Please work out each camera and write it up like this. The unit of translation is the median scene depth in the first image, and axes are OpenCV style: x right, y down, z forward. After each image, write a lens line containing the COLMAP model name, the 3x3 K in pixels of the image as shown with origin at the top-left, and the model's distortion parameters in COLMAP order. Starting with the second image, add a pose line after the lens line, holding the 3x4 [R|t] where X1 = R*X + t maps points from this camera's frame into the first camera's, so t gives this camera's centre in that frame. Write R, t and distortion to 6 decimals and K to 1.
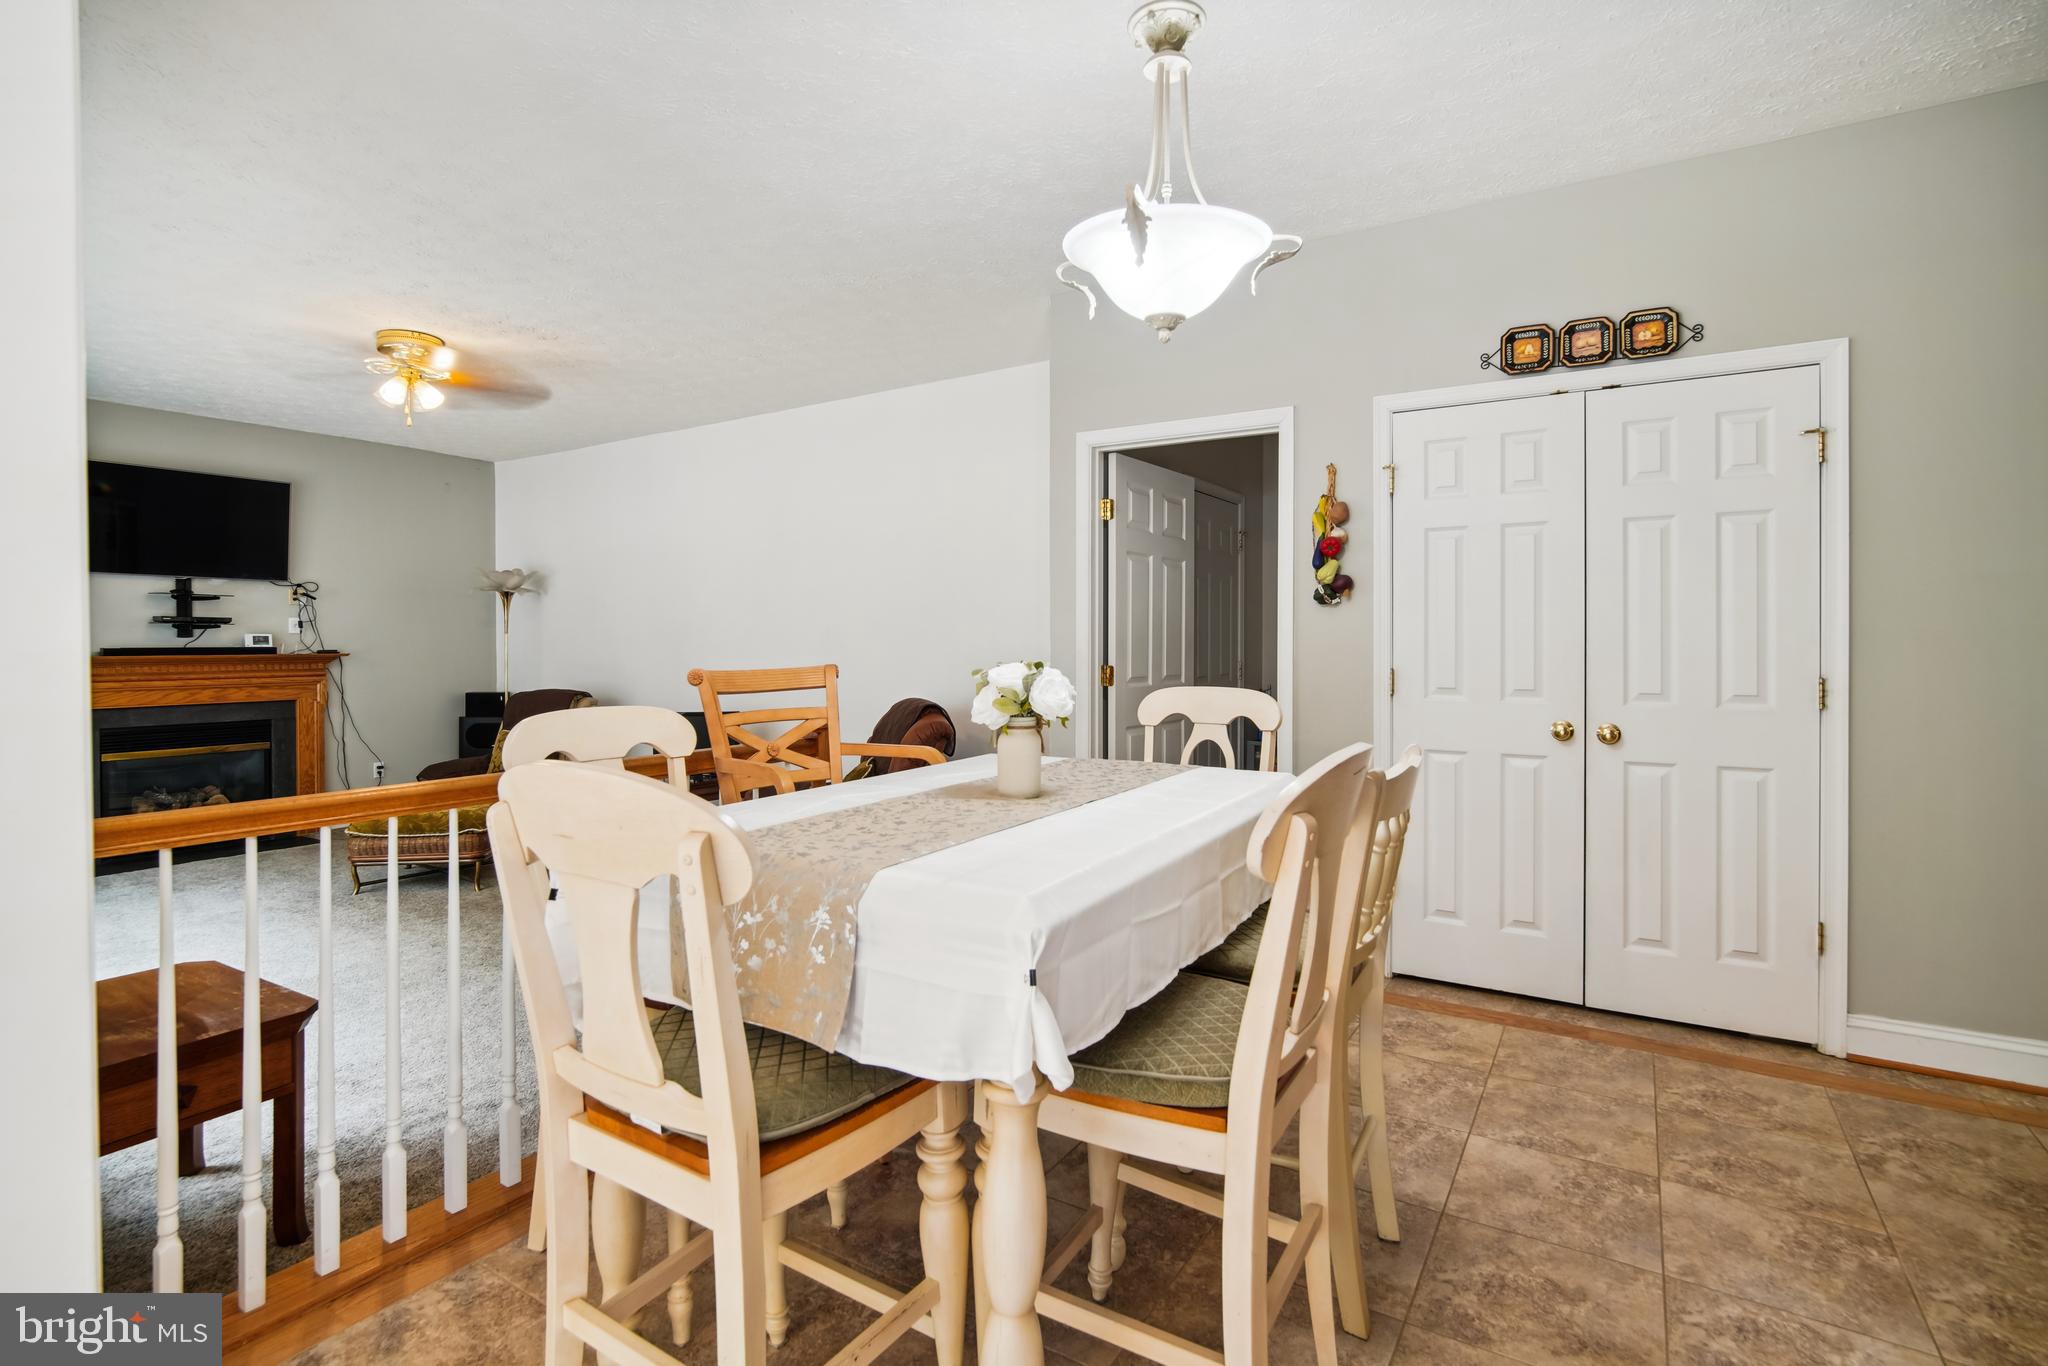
lens RADIAL K [[951.6, 0, 1023.2], [0, 951.6, 680.2], [0, 0, 1]] dist [-0.008837, 0.003151]
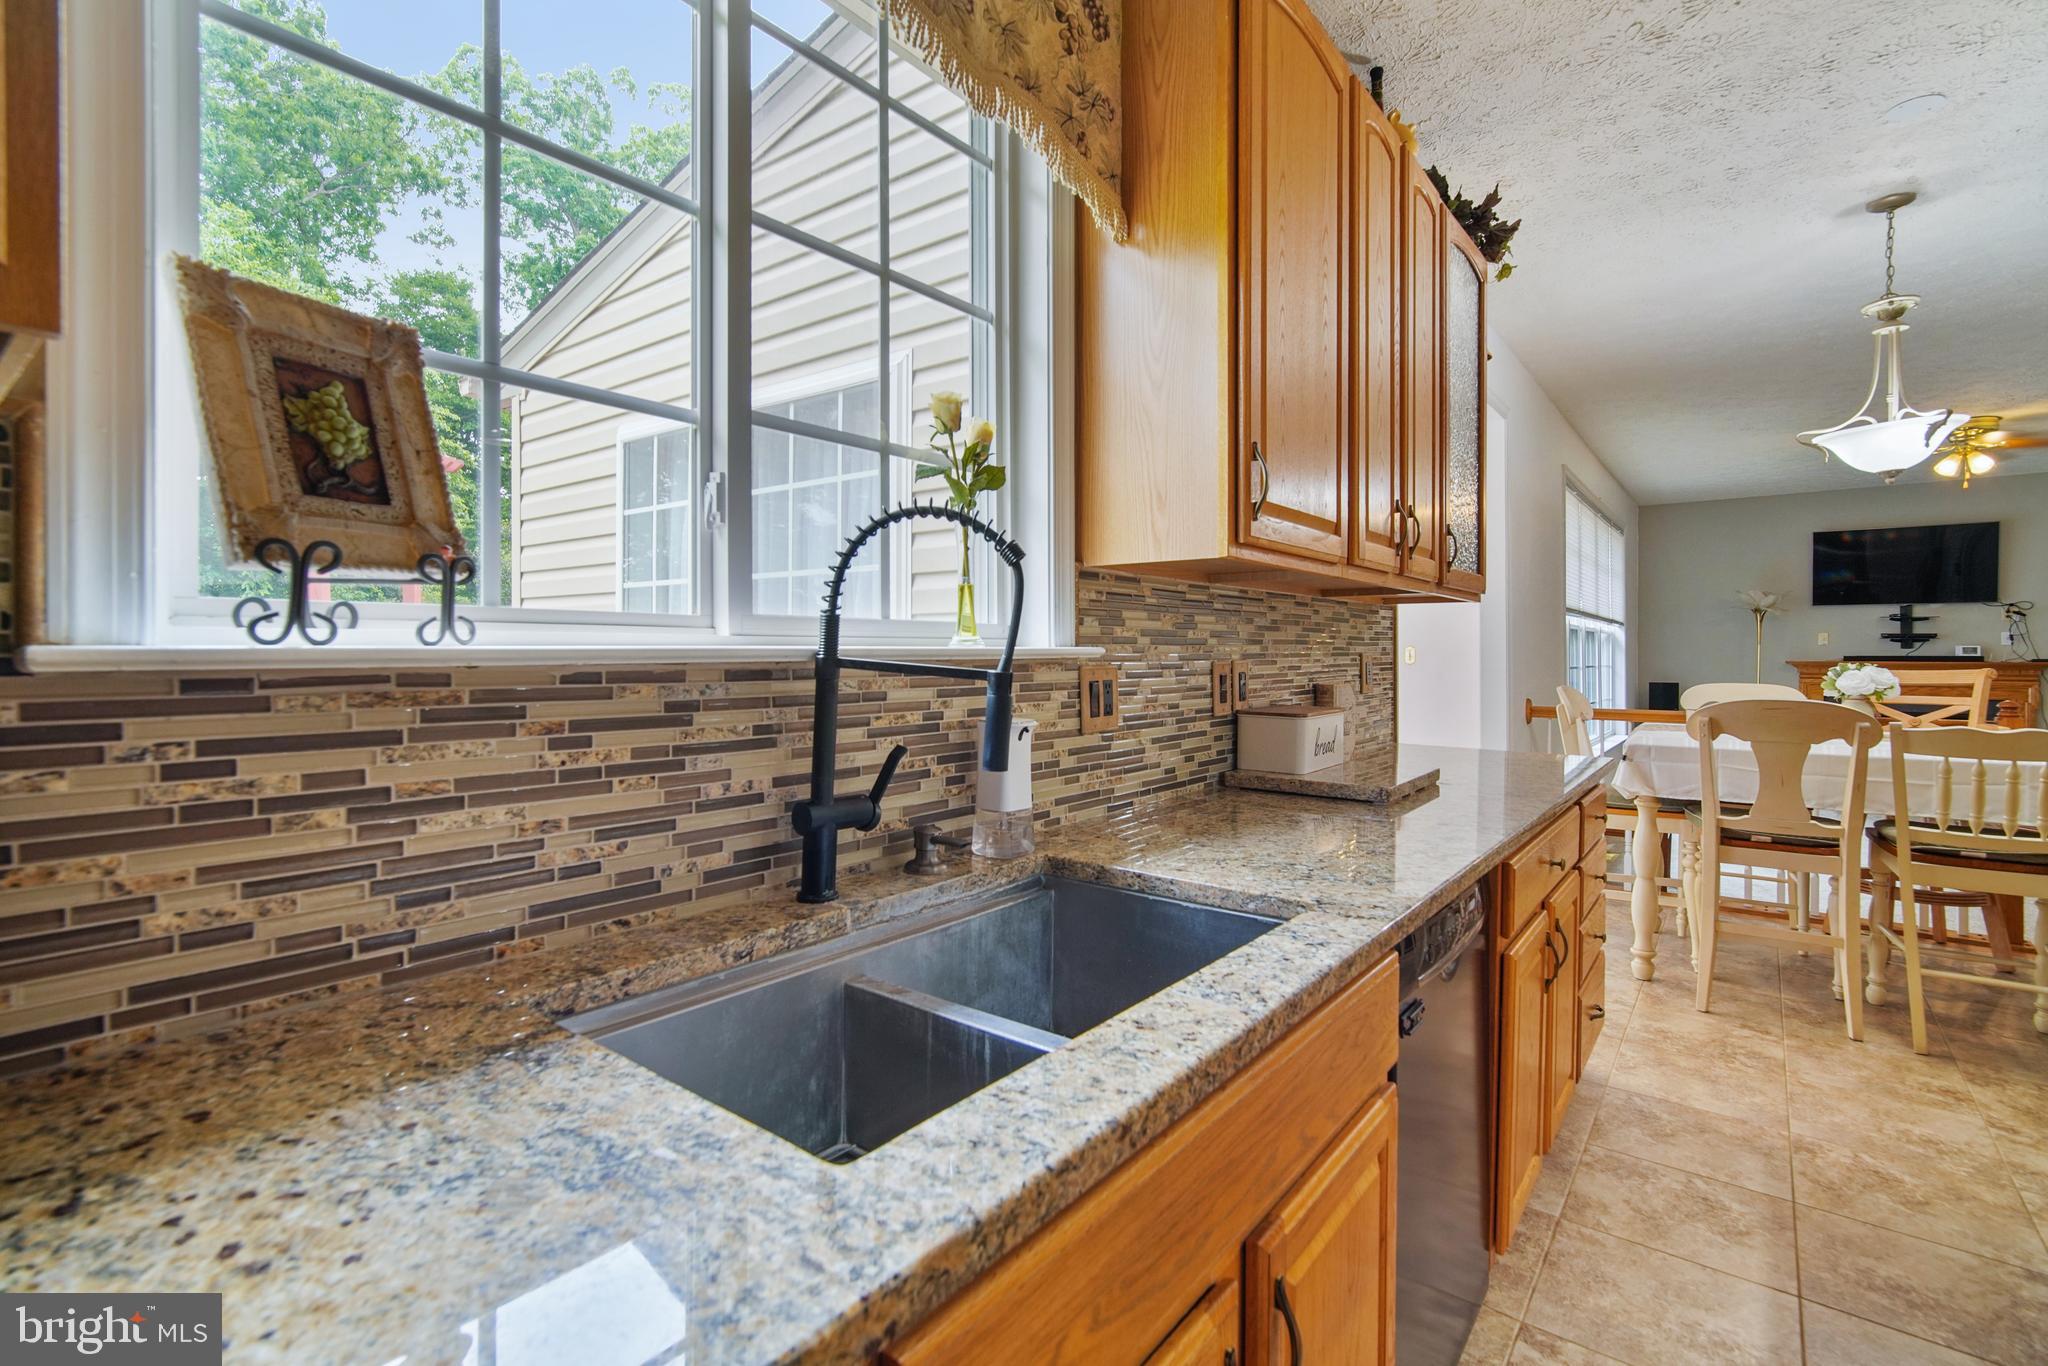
lens RADIAL K [[951.6, 0, 1016.6], [0, 951.6, 653.1], [0, 0, 1]] dist [-0.008837, 0.003151]
pose [[-0.114659, -0.002844, -0.993401, 0.623466], [-0.042310, 0.999102, 0.002023, 0.013332], [0.992503, 0.042263, -0.114677, -0.122647]]
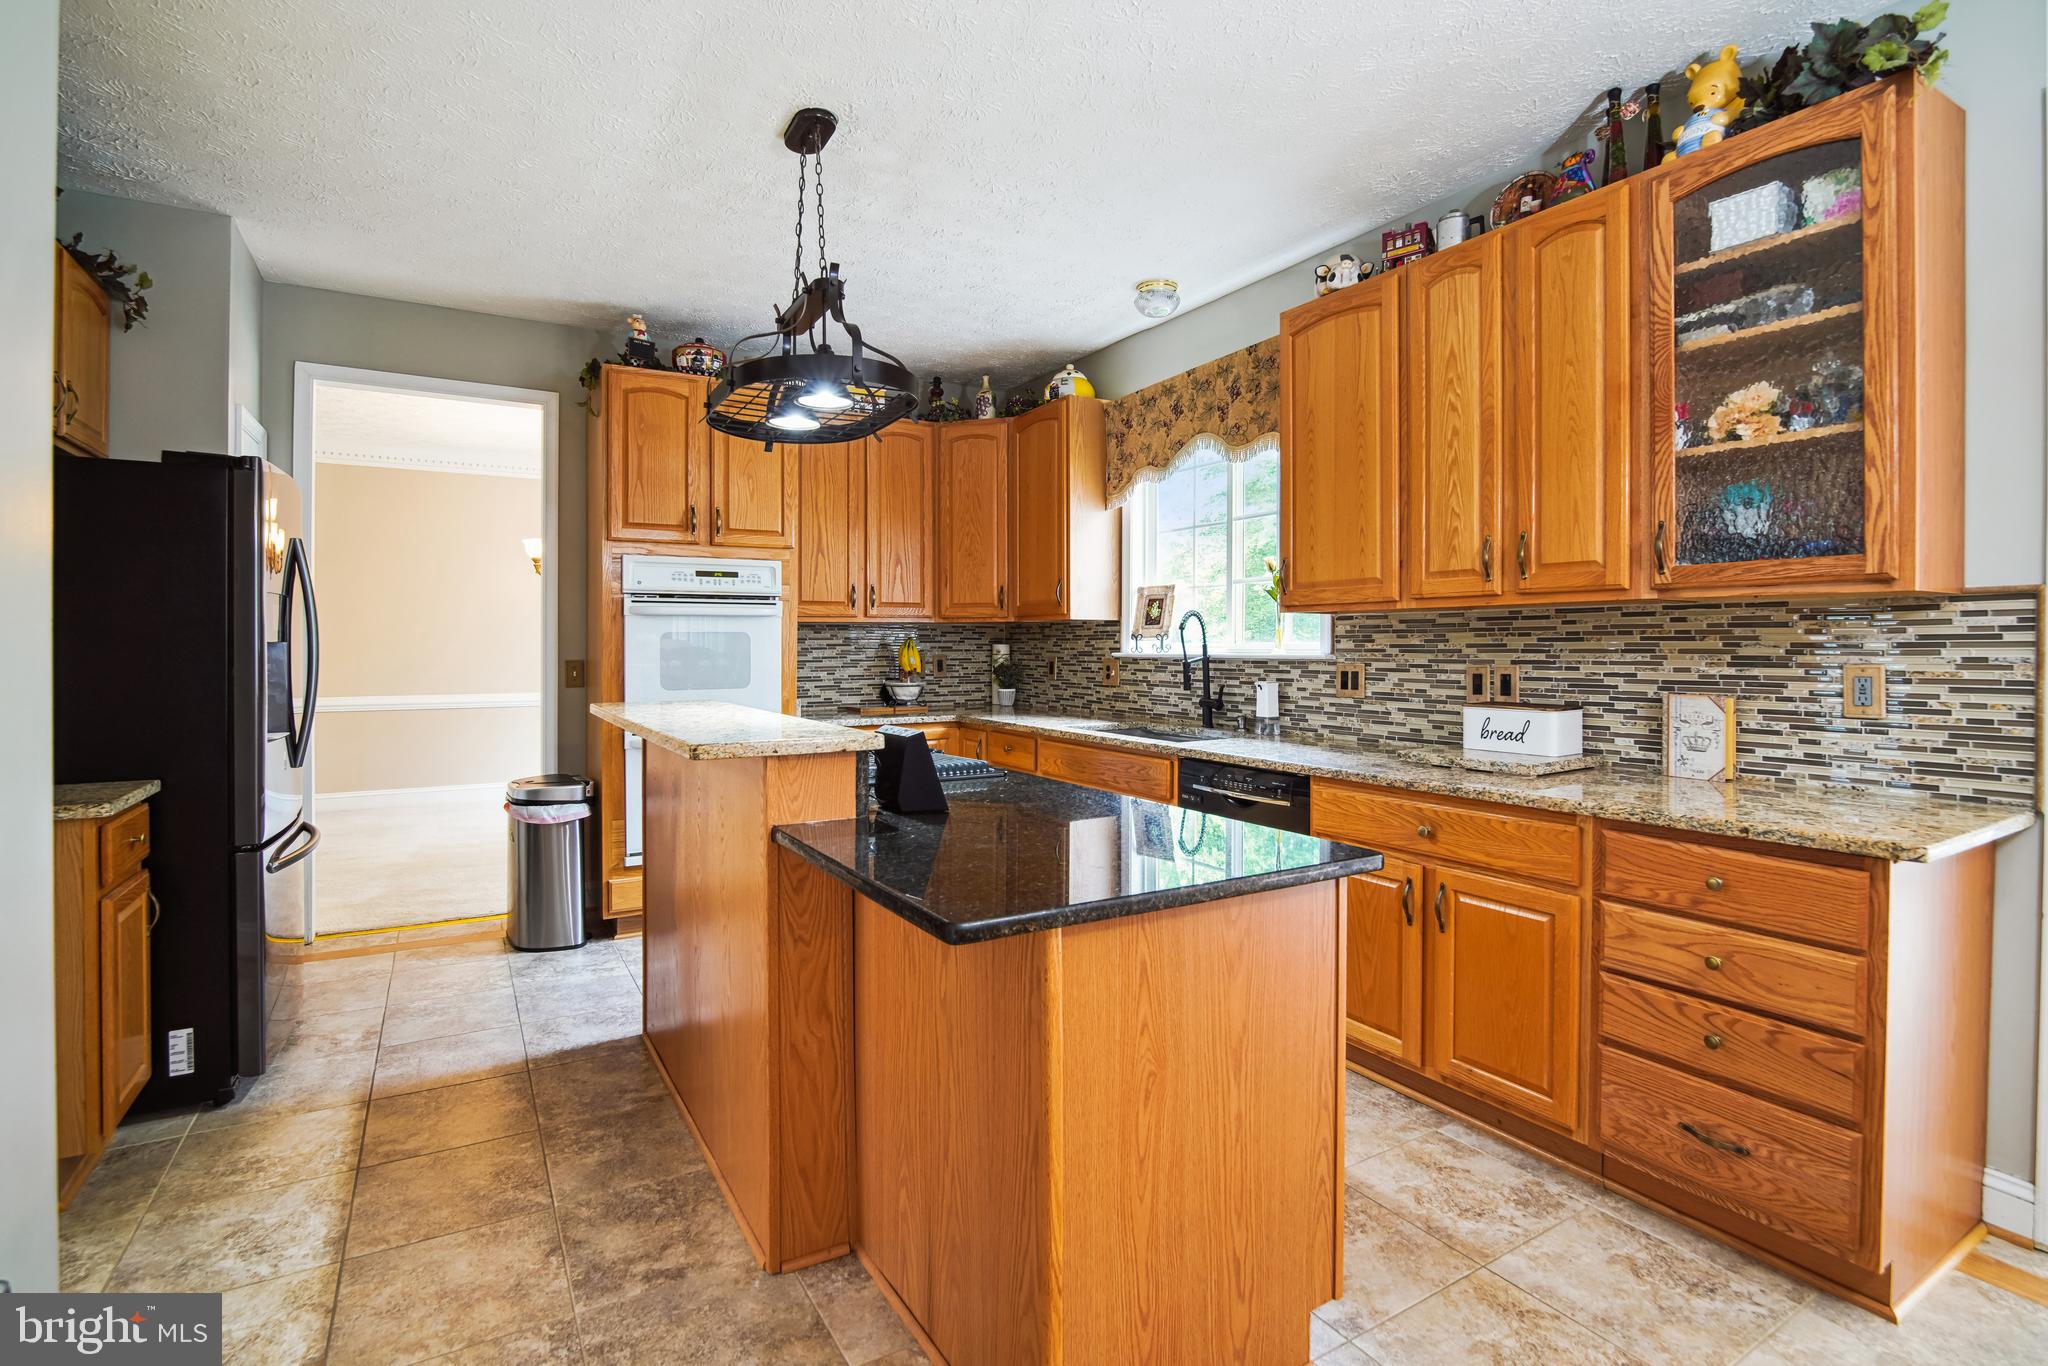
lens RADIAL K [[951.6, 0, 1031.8], [0, 951.6, 671.8], [0, 0, 1]] dist [-0.008837, 0.003151]
pose [[-0.889456, -0.017171, 0.456698, 0.242950], [0.014009, 0.997800, 0.064800, -0.017928], [-0.456806, 0.064034, -0.887259, 0.459732]]
